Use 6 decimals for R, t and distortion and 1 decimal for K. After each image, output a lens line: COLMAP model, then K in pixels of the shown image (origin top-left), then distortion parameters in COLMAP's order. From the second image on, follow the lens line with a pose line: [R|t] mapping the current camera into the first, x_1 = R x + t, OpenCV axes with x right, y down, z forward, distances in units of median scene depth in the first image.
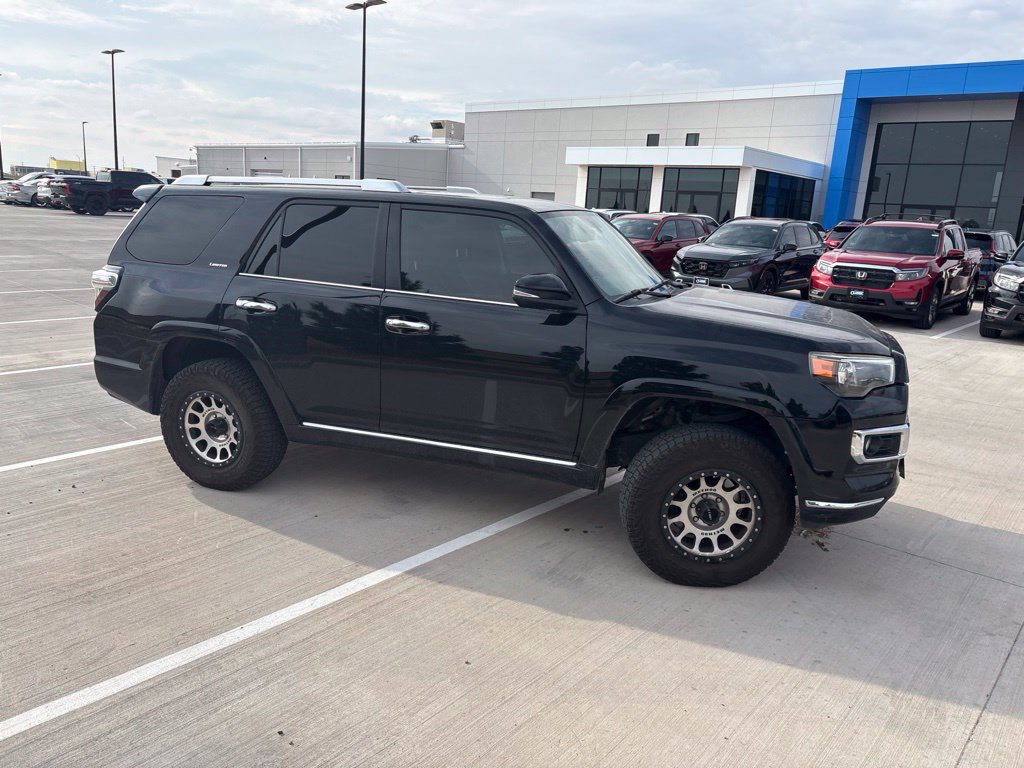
lens RADIAL K [[774.0, 0, 503.1], [0, 774.0, 379.4], [0, 0, 1]] dist [0.040948, -0.036426]
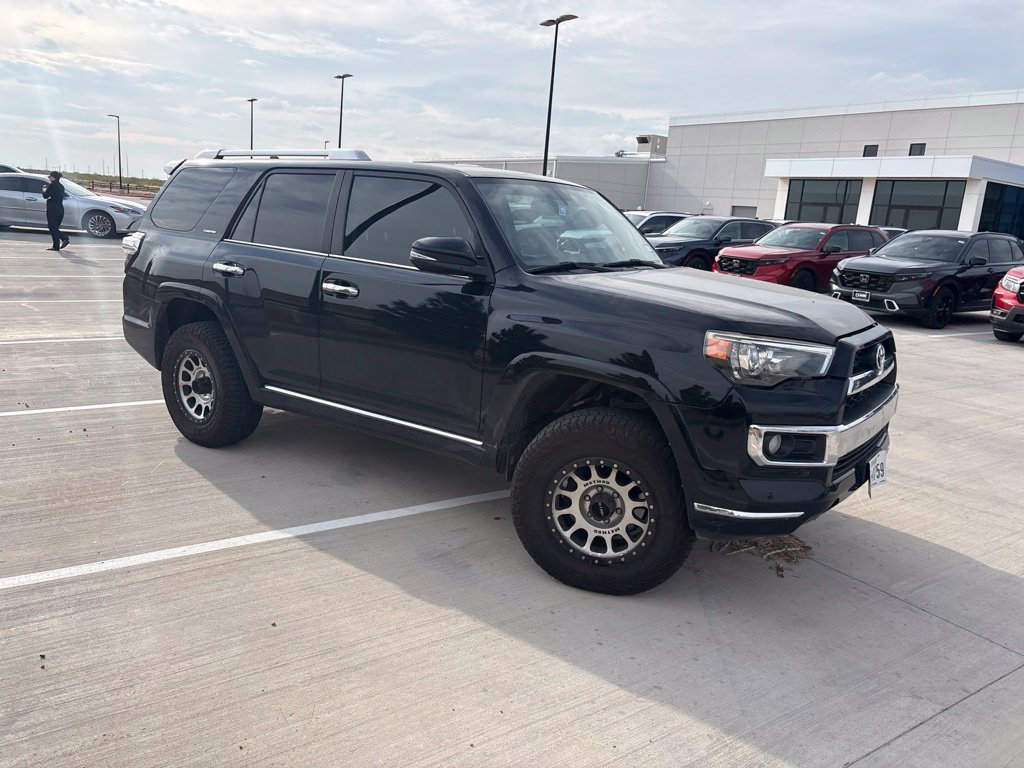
lens RADIAL K [[774.0, 0, 505.8], [0, 774.0, 364.7], [0, 0, 1]] dist [0.040948, -0.036426]
pose [[0.964735, 0.065104, -0.255043, 0.333453], [-0.074787, 0.996794, -0.028442, 0.036995], [0.252374, 0.046513, 0.966511, 0.095275]]
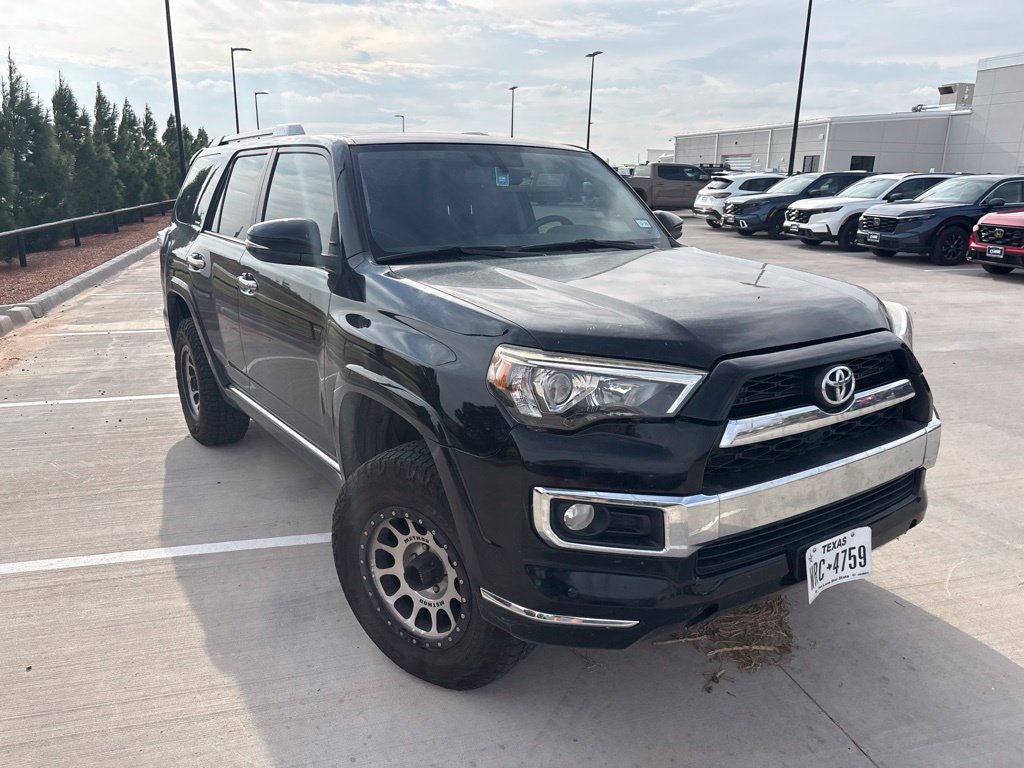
lens RADIAL K [[774.0, 0, 506.5], [0, 774.0, 380.6], [0, 0, 1]] dist [0.040948, -0.036426]
pose [[0.820969, 0.104701, -0.561291, 0.610706], [-0.096166, 0.994355, 0.044827, -0.028458], [0.562816, 0.017176, 0.826404, 0.426794]]
